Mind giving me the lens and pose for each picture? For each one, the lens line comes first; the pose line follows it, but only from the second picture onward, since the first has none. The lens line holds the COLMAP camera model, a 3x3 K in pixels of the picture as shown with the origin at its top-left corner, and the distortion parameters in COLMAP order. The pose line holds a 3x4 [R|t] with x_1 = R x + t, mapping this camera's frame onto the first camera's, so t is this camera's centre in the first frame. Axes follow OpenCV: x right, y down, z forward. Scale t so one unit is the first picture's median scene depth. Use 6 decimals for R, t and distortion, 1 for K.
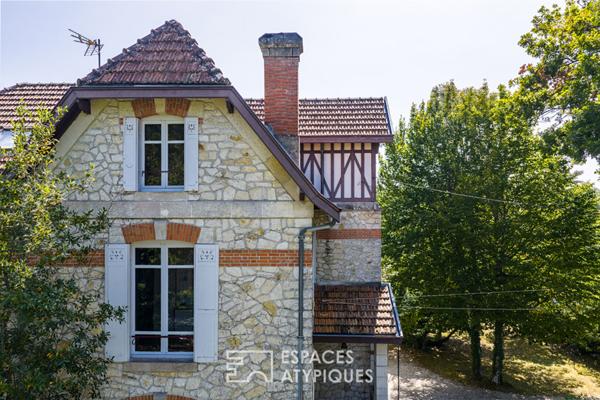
lens RADIAL K [[501.1, 0, 300.1], [0, 501.1, 200.3], [0, 0, 1]] dist [0.002631, 0.000134]
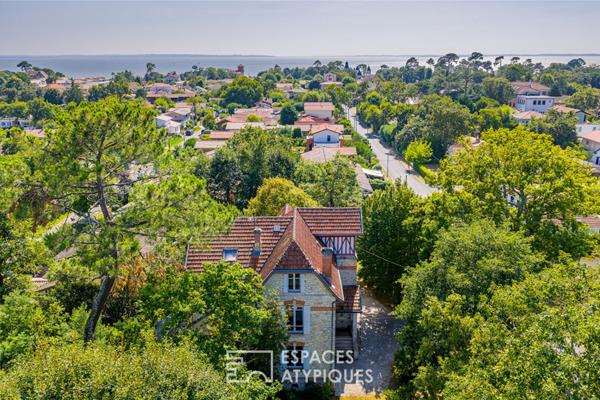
lens RADIAL K [[501.1, 0, 300.2], [0, 501.1, 199.8], [0, 0, 1]] dist [0.002631, 0.000134]
pose [[0.999745, -0.013280, 0.018274, -0.286985], [0.007583, 0.959304, 0.282275, -1.676880], [-0.021279, -0.282064, 0.959159, -2.292655]]
